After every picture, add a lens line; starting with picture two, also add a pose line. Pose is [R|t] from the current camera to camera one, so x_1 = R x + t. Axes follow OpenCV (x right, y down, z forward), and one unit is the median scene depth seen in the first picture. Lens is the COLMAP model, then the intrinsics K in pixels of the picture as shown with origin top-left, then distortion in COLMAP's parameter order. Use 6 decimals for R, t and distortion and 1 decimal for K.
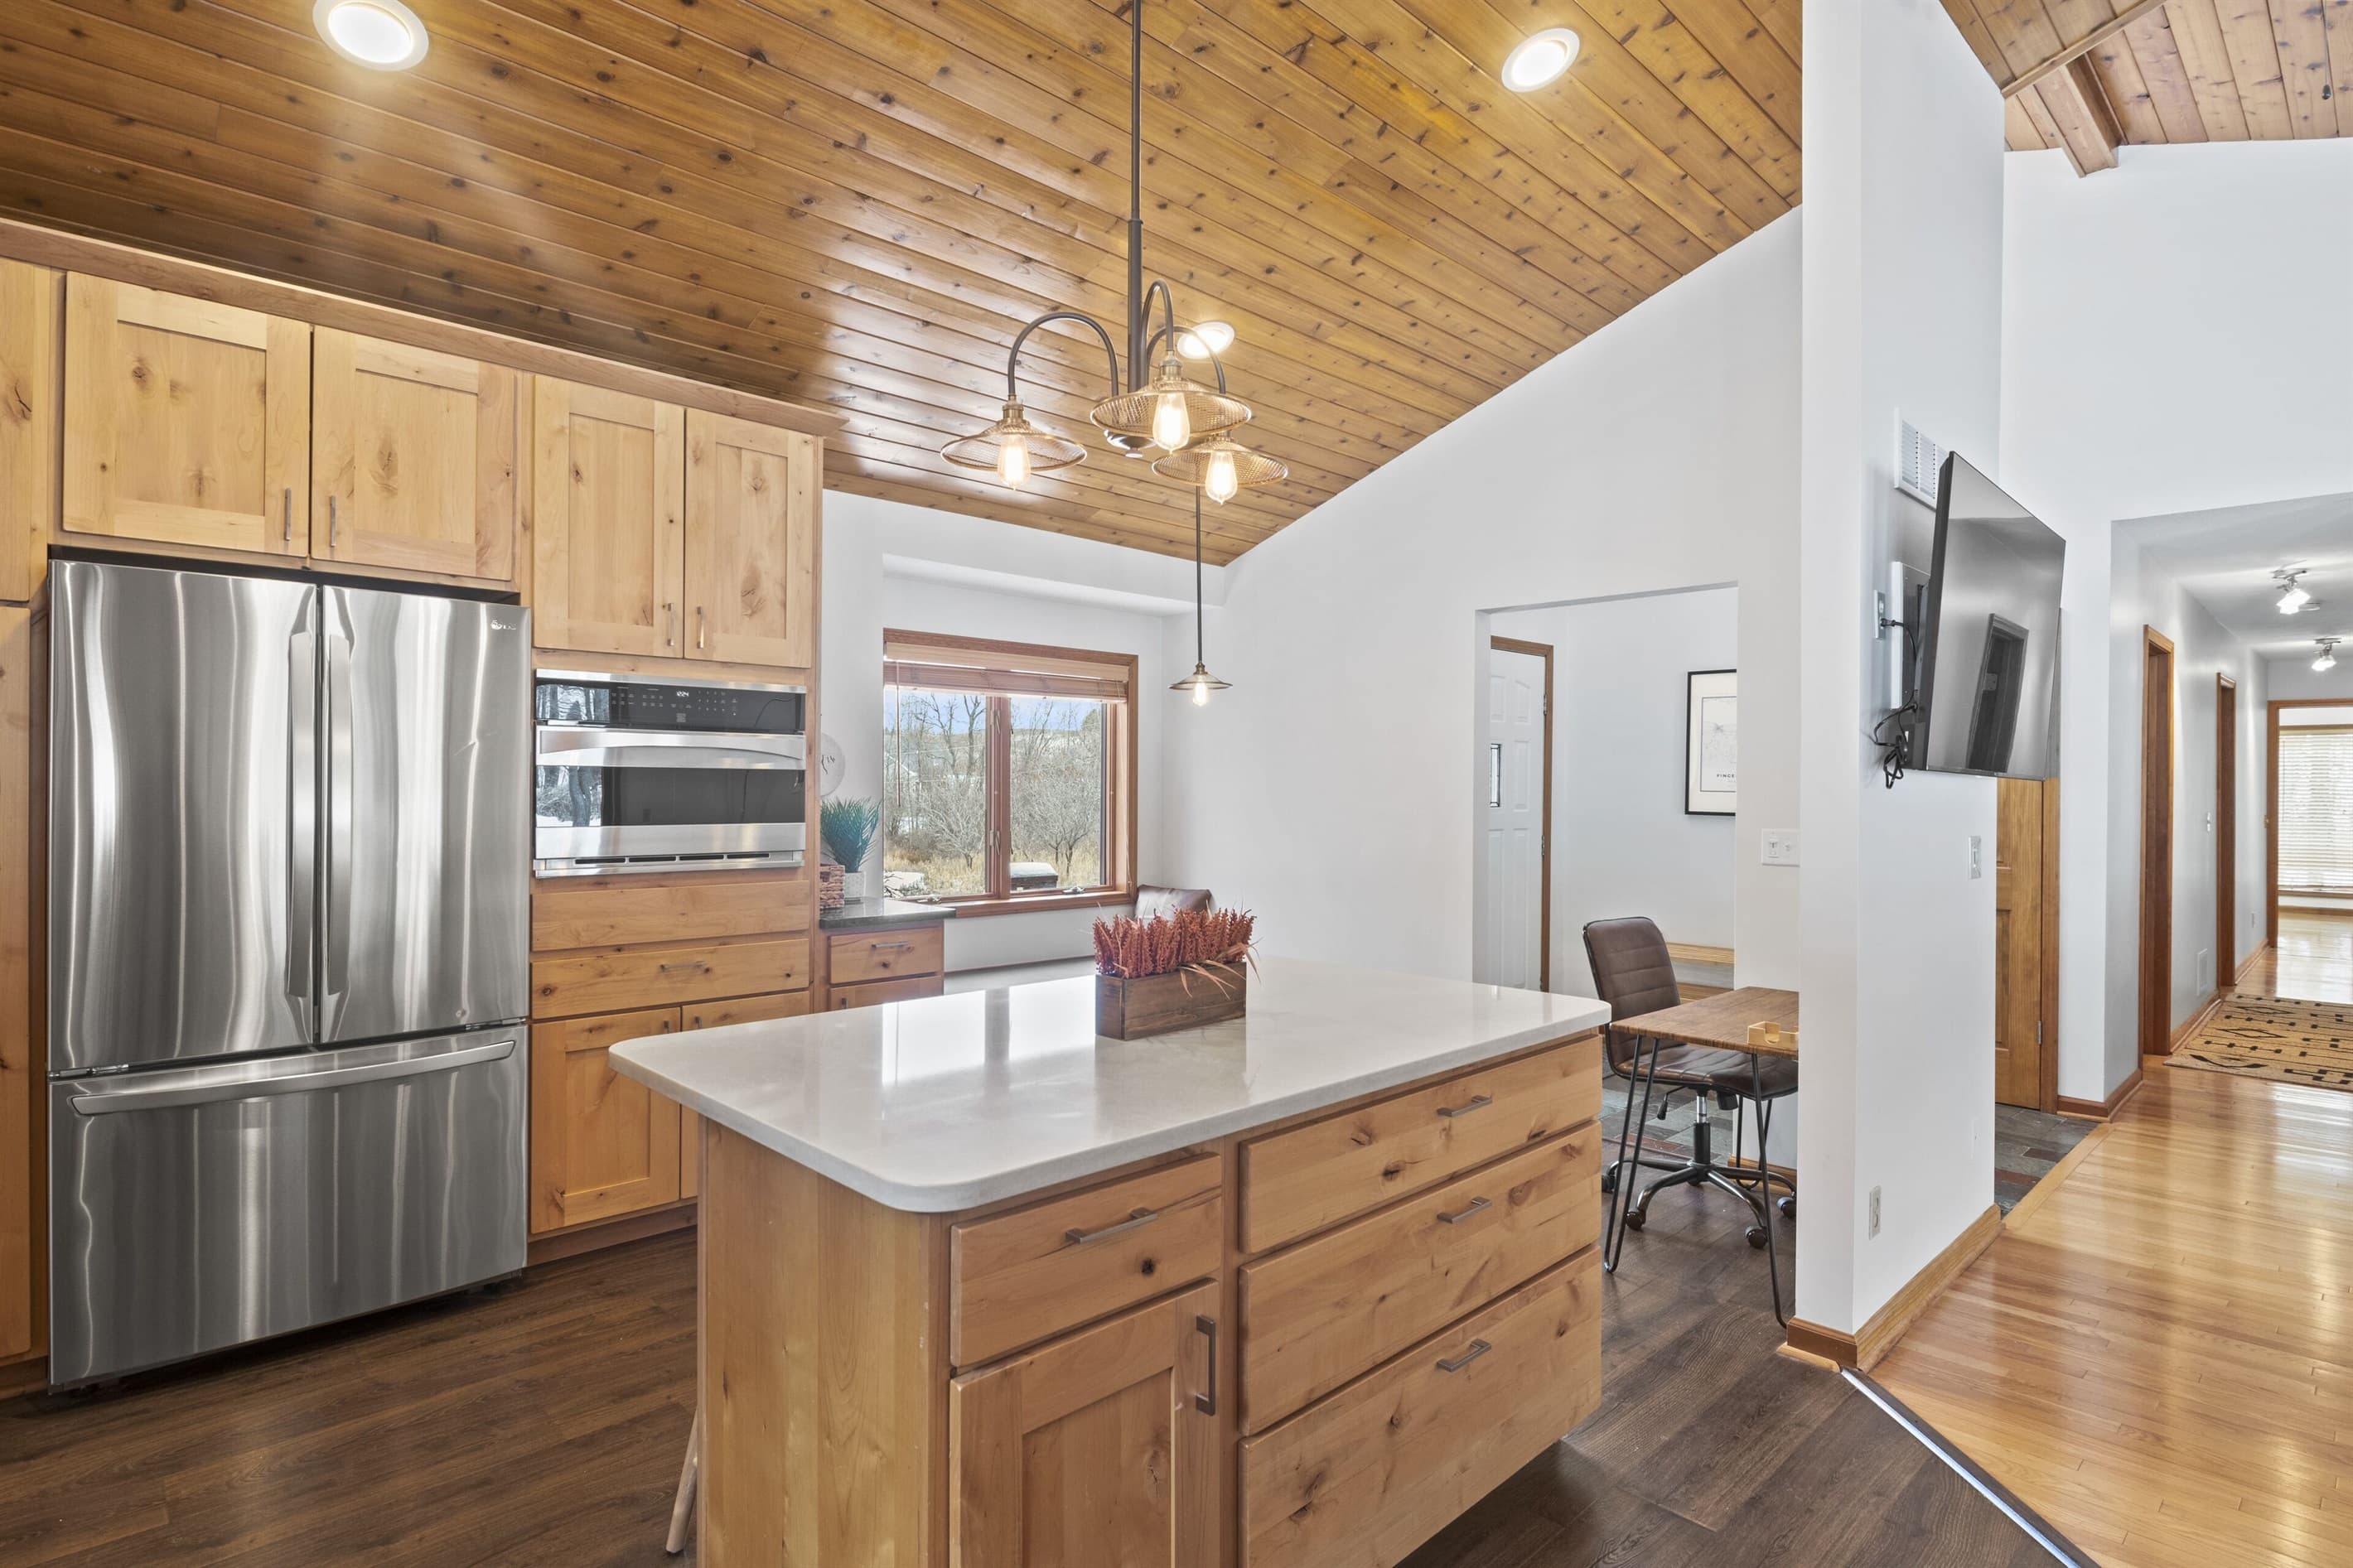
lens RADIAL K [[1179.6, 0, 1166.8], [0, 1179.6, 787.4], [0, 0, 1]] dist [-0.001644, -0.000860]
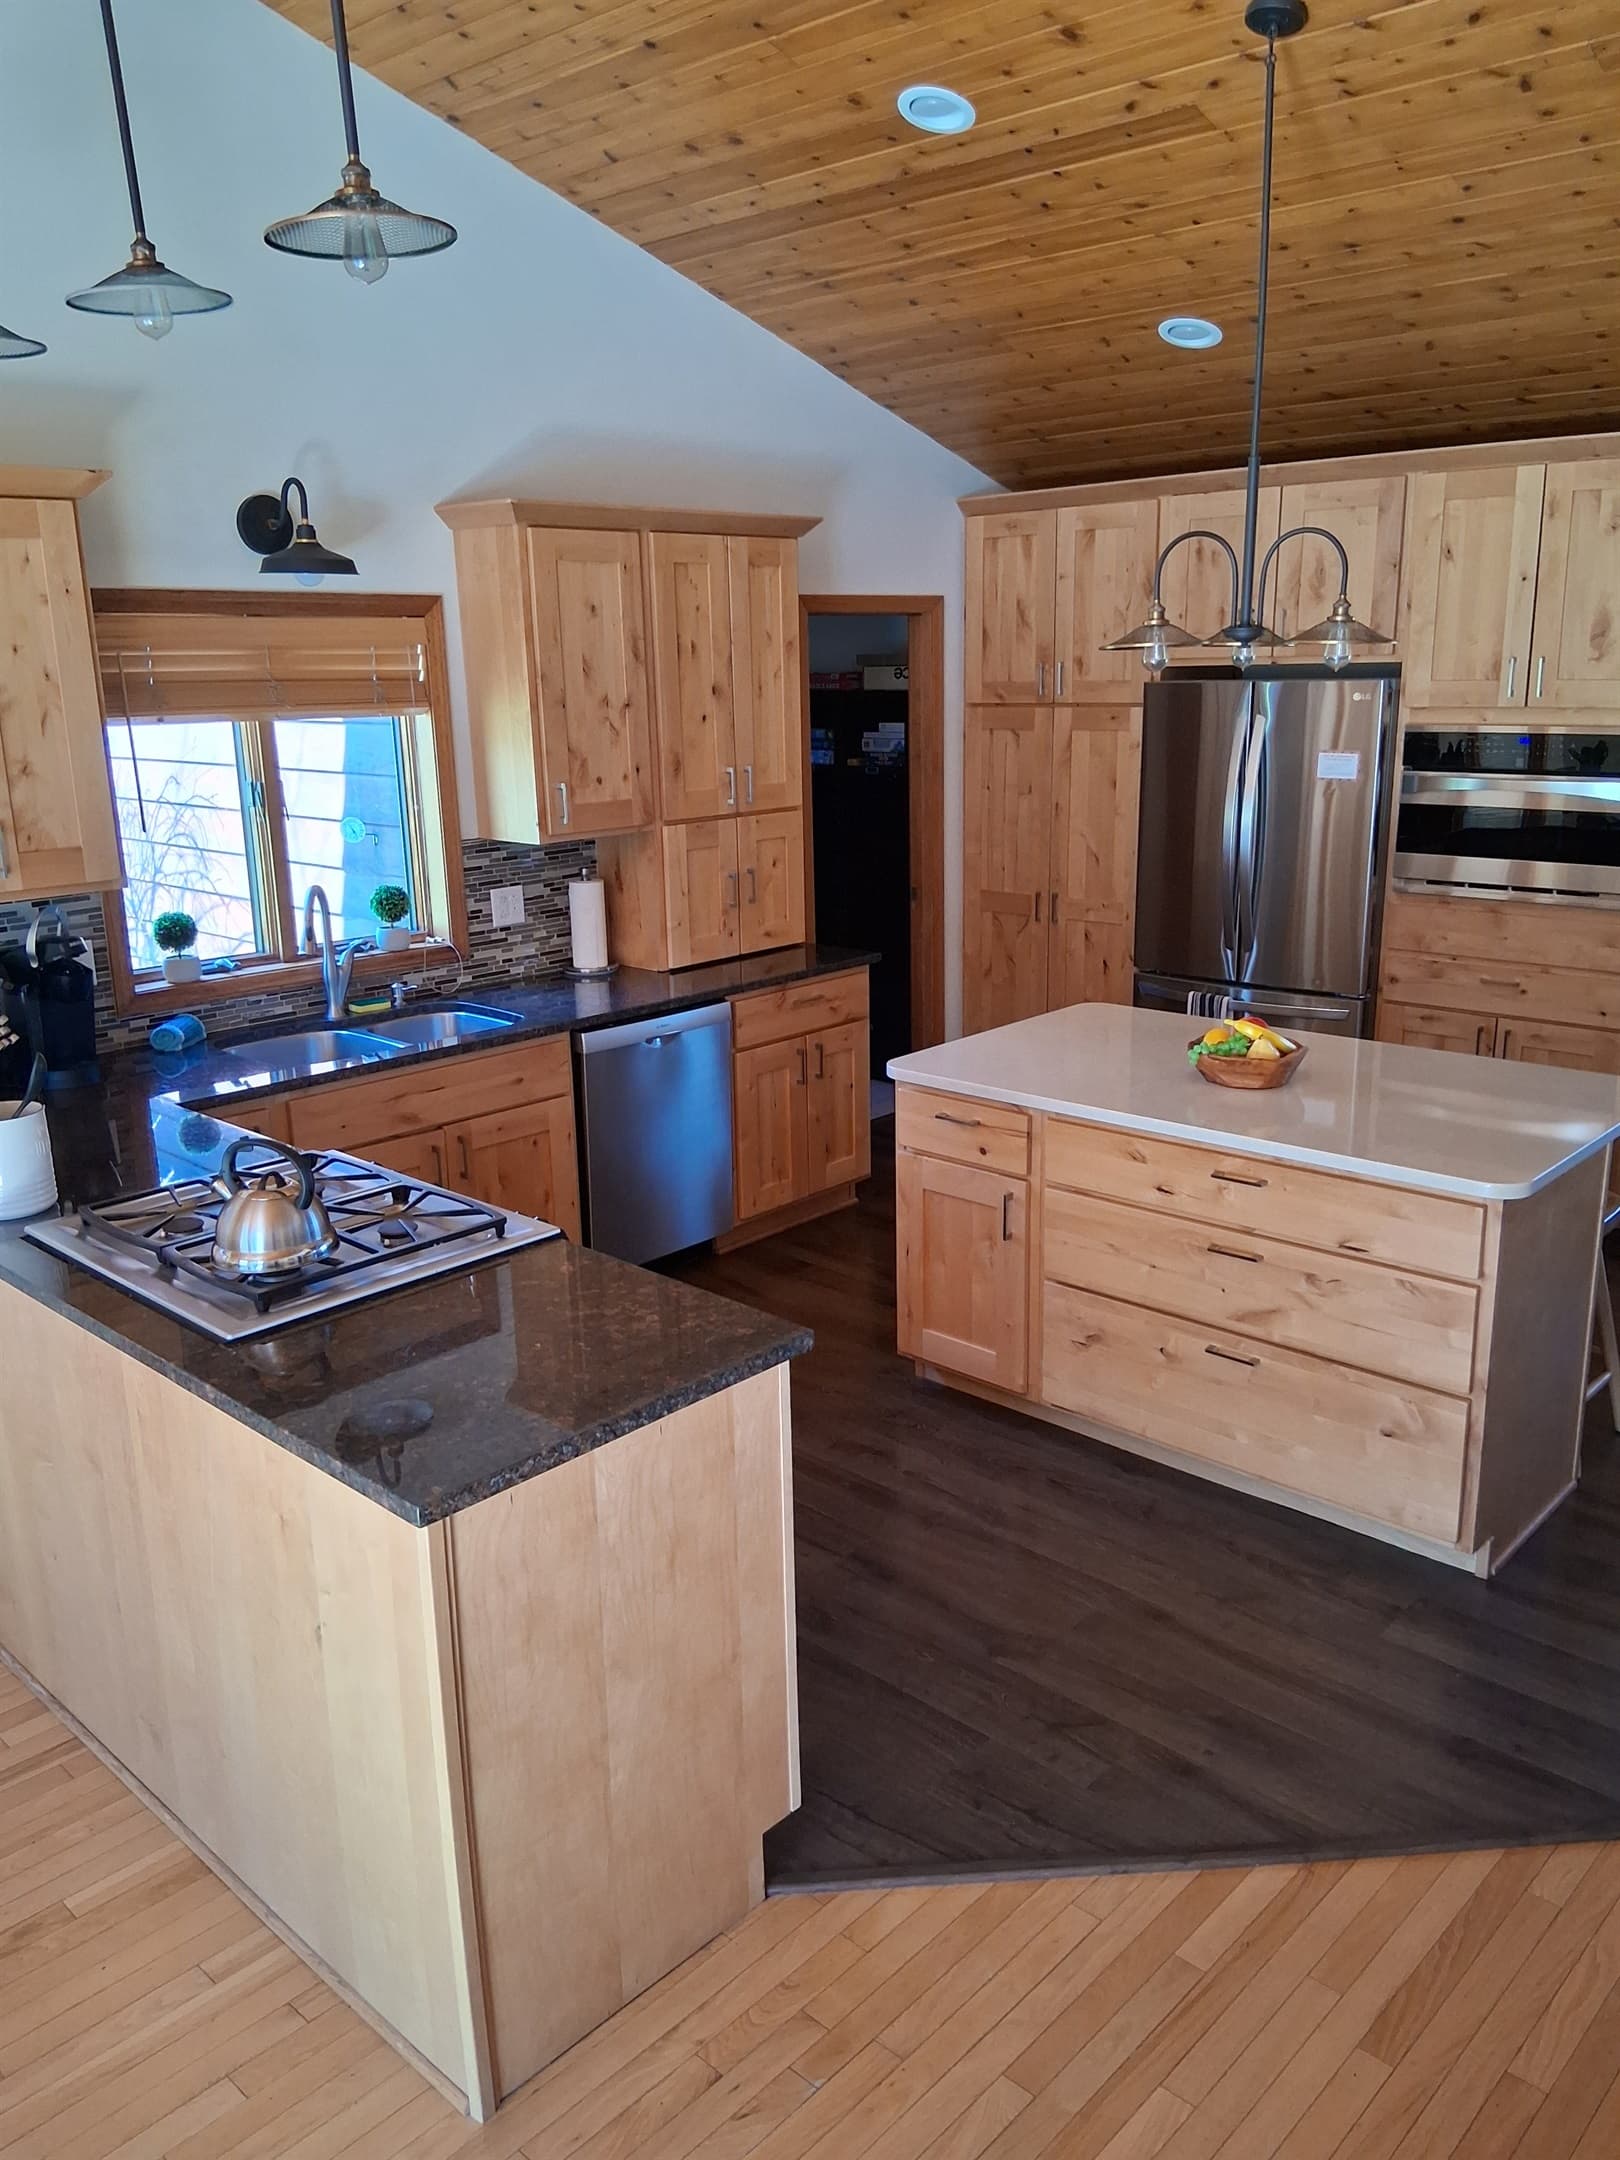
lens RADIAL K [[1681.7, 0, 810.0], [0, 1681.7, 1080.0], [0, 0, 1]] dist [0.000774, -0.001653]
pose [[0.062227, 0.248850, -0.966541, 1.176486], [0.023322, 0.967791, 0.250673, -0.186925], [0.997789, -0.038140, 0.054419, 0.247205]]
